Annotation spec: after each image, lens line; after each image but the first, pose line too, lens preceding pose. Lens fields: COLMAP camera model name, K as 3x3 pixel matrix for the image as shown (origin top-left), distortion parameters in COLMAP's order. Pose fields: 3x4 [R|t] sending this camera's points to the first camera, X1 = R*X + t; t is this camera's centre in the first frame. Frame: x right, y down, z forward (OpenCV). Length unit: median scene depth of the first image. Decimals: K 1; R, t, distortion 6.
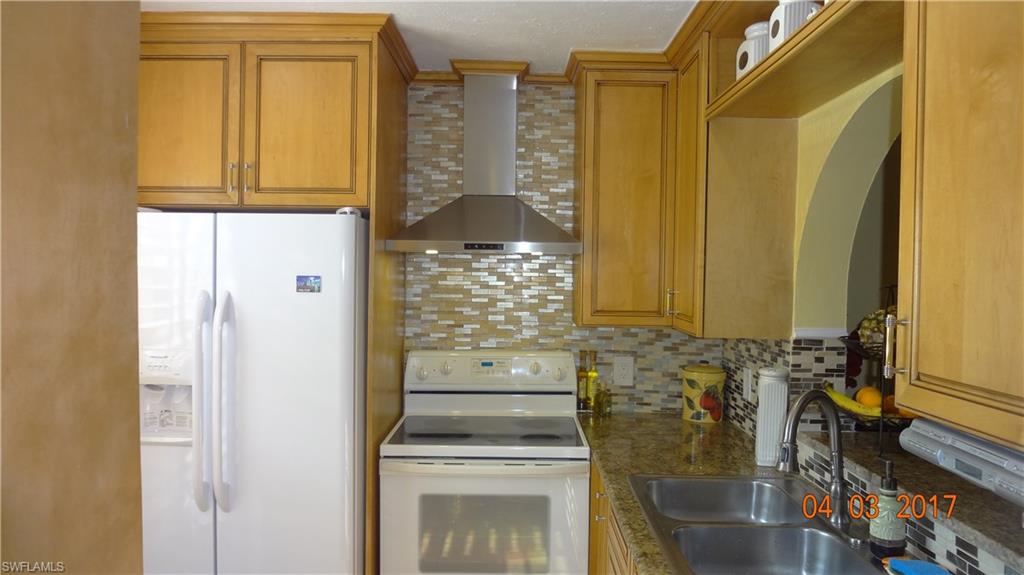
lens RADIAL K [[712.0, 0, 512.3], [0, 712.0, 284.1], [0, 0, 1]] dist [-0.037004, -0.001304]
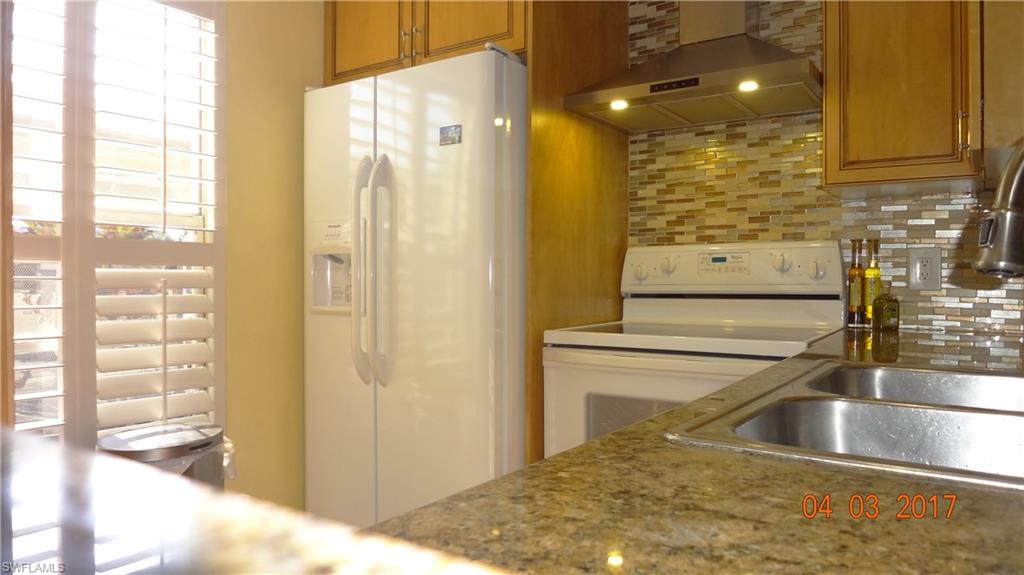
lens RADIAL K [[712.0, 0, 512.3], [0, 712.0, 284.1], [0, 0, 1]] dist [-0.037004, -0.001304]
pose [[0.830611, -0.008395, -0.556789, 0.242852], [-0.003552, 0.999786, -0.020373, 0.180754], [0.556841, 0.018899, 0.830404, 0.263662]]
